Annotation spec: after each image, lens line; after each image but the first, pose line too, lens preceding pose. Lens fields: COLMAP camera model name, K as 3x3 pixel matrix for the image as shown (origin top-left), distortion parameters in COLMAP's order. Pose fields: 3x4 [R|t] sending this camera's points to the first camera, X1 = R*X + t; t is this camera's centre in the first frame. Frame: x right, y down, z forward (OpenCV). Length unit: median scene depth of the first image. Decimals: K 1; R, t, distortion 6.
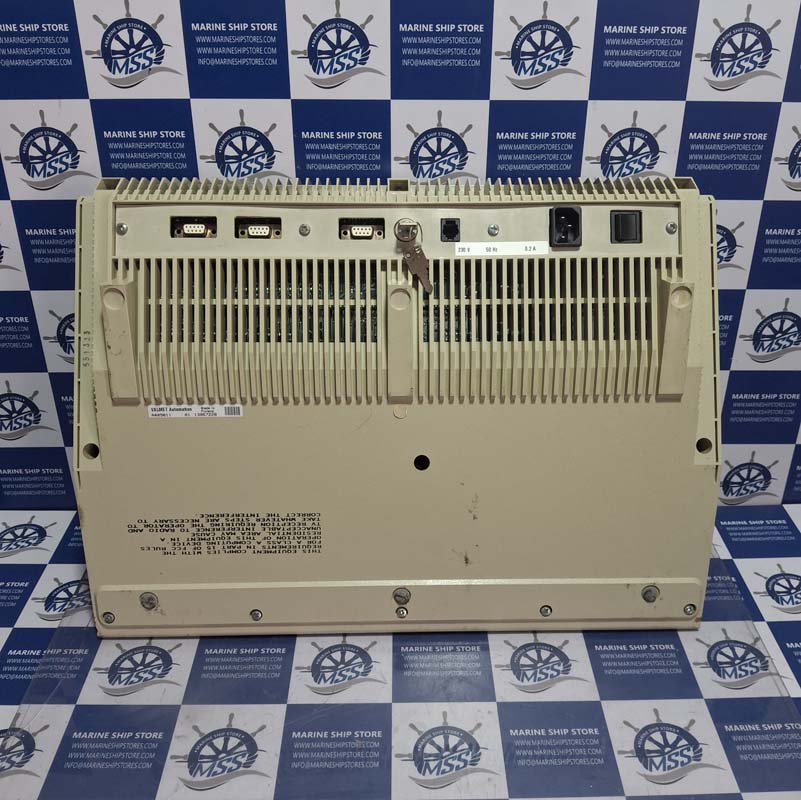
lens RADIAL K [[827.8, 0, 400.5], [0, 827.8, 400.0], [0, 0, 1]] dist [0.011641, -0.044669]
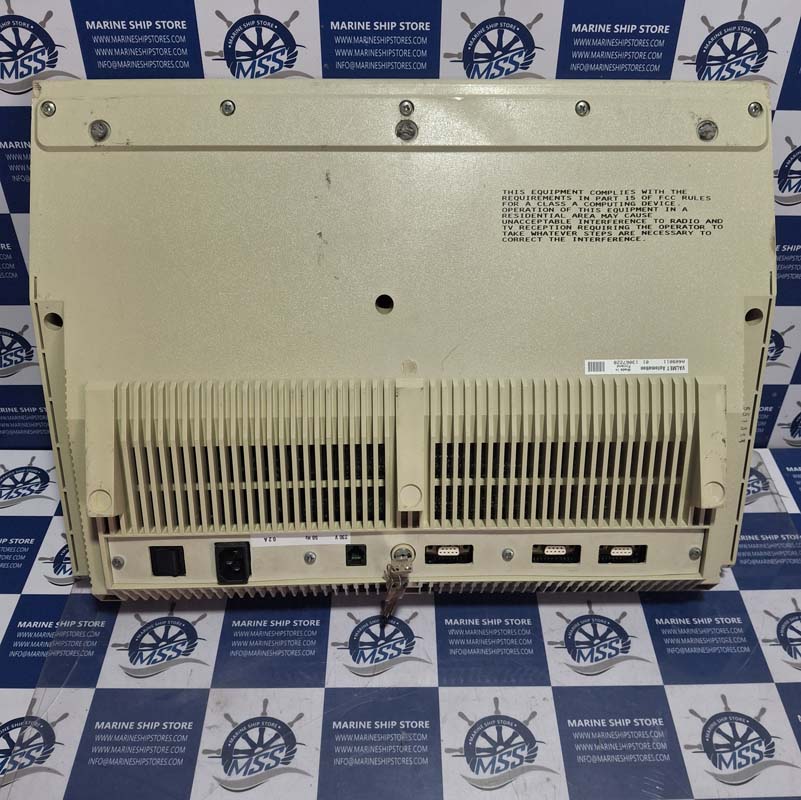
lens RADIAL K [[827.8, 0, 400.5], [0, 827.8, 400.0], [0, 0, 1]] dist [0.011641, -0.044669]
pose [[0.999979, 0.003399, 0.005501, -0.056007], [-0.004344, 0.983275, 0.182073, -0.111959], [-0.004790, -0.182094, 0.983270, 0.142166]]
